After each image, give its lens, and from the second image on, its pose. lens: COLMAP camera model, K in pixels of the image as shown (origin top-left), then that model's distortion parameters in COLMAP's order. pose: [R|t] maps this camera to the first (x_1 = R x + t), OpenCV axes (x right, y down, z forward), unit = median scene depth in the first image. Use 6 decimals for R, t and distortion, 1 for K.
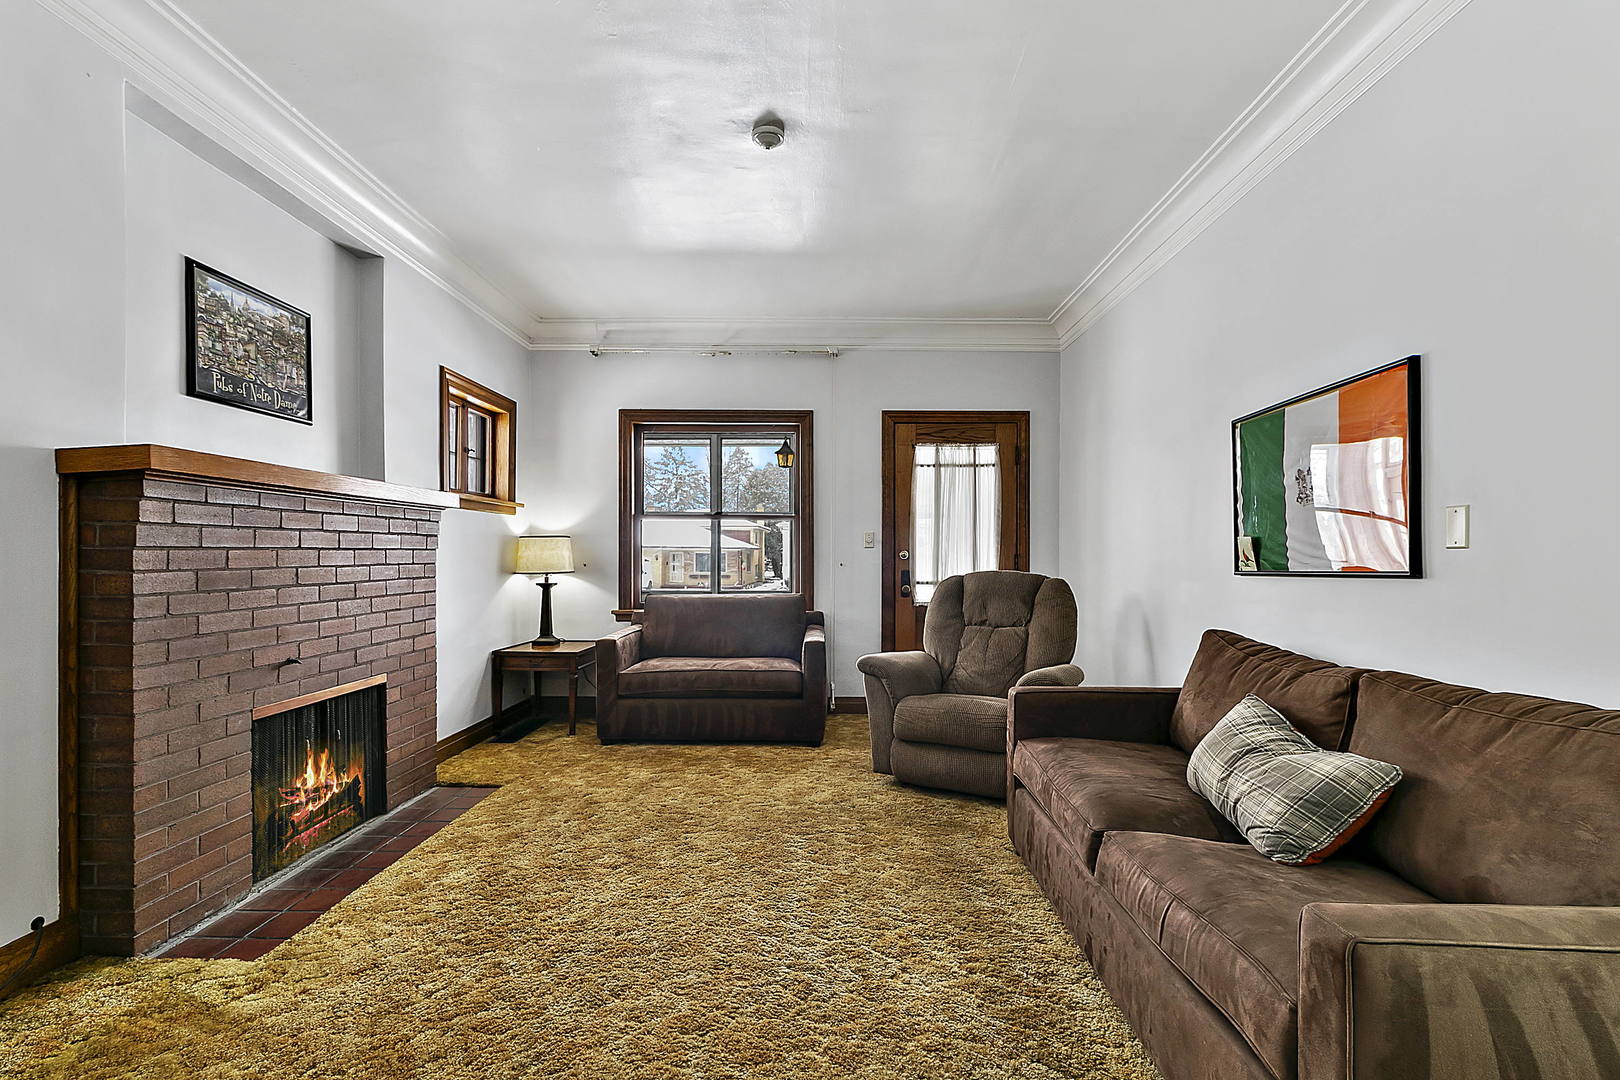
lens RADIAL K [[746.9, 0, 812.2], [0, 746.9, 556.0], [0, 0, 1]] dist [0.000830, 0.000283]
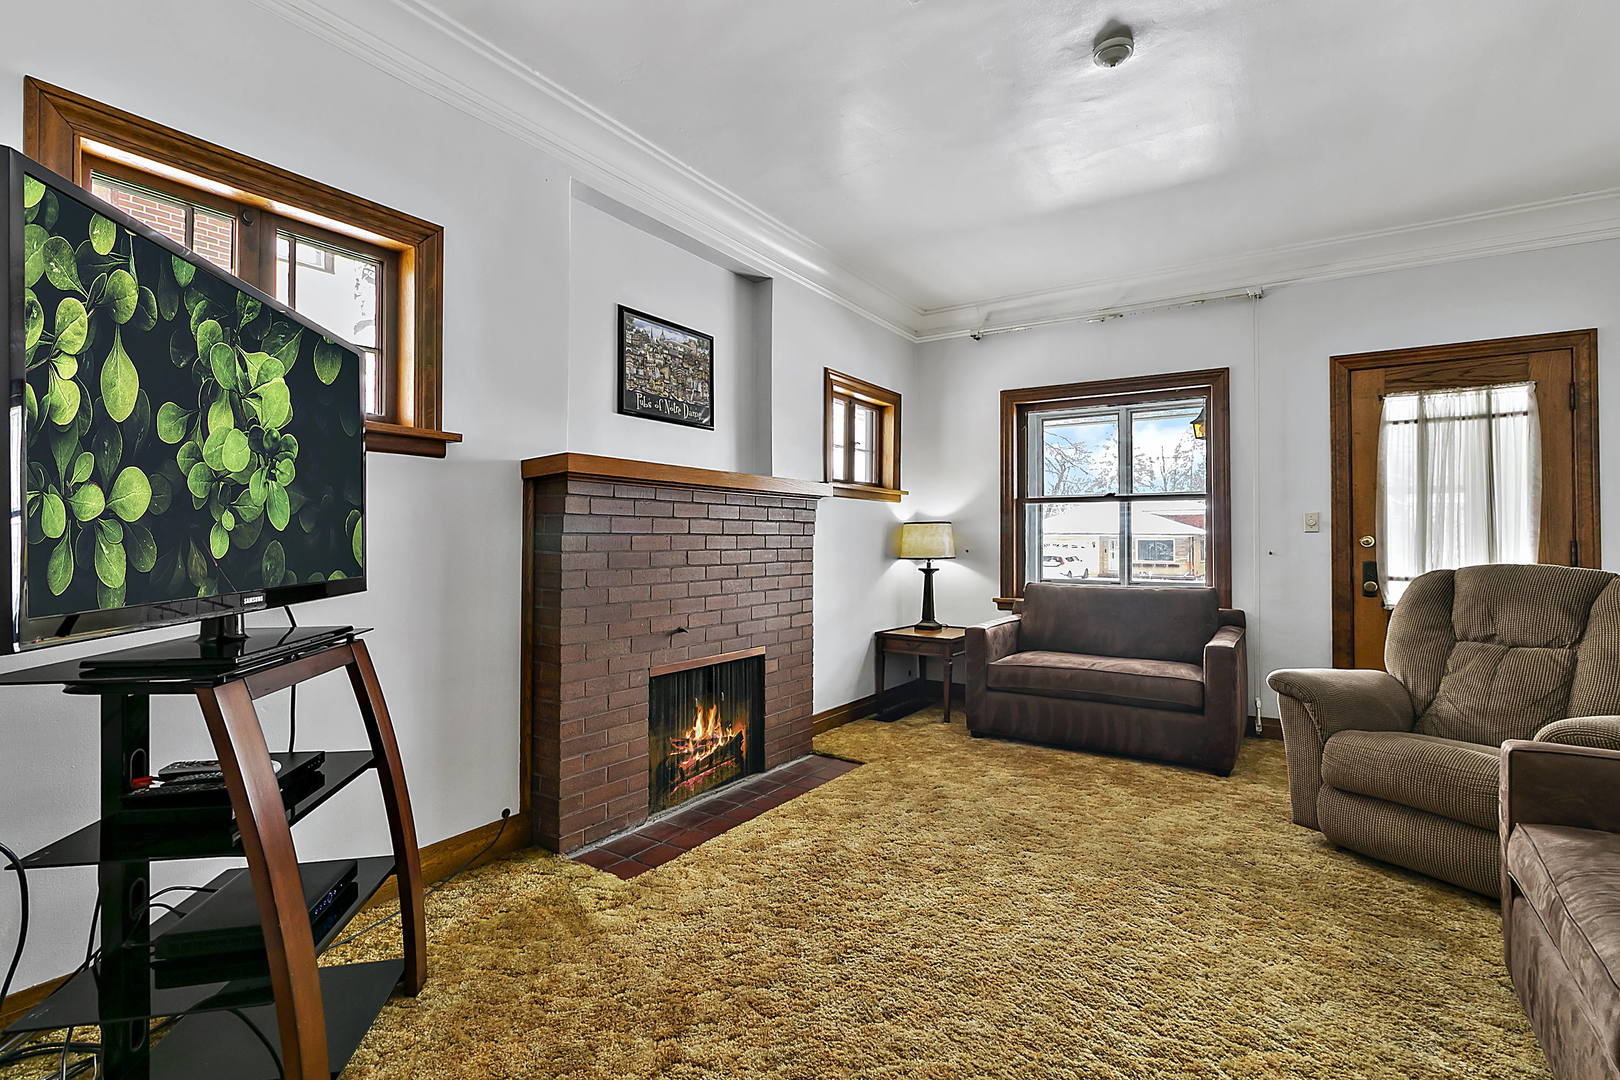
lens RADIAL K [[746.9, 0, 809.7], [0, 746.9, 525.8], [0, 0, 1]] dist [0.000830, 0.000283]
pose [[0.843883, -0.009620, -0.536440, 0.091772], [-0.002655, 0.999752, -0.022106, 0.001661], [0.536520, 0.020079, 0.843649, 0.091777]]
